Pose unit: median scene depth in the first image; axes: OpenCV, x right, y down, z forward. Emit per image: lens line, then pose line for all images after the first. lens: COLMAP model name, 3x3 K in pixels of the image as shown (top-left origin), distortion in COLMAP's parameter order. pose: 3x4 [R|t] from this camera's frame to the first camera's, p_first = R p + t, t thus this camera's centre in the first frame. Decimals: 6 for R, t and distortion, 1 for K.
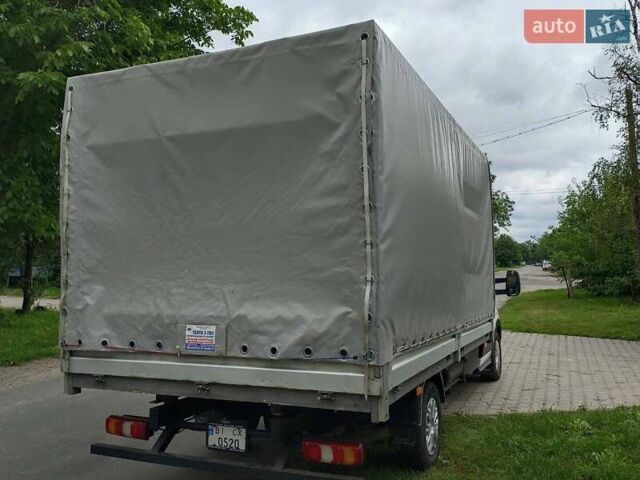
lens RADIAL K [[582.4, 0, 320.0], [0, 582.4, 240.0], [0, 0, 1]] dist [0.089580, -0.000742]
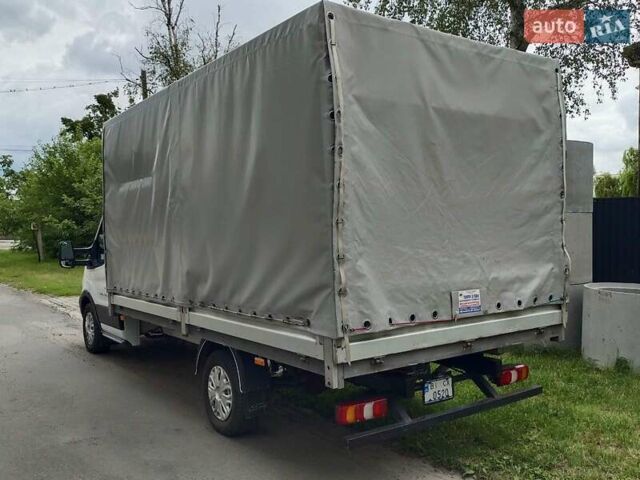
lens RADIAL K [[589.3, 0, 320.0], [0, 589.3, 240.0], [0, 0, 1]] dist [-0.002627, -0.002351]
pose [[0.508498, -0.015475, 0.860924, -1.249822], [-0.040446, 0.998306, 0.041834, 0.016237], [-0.860113, -0.056093, 0.507010, 0.660192]]
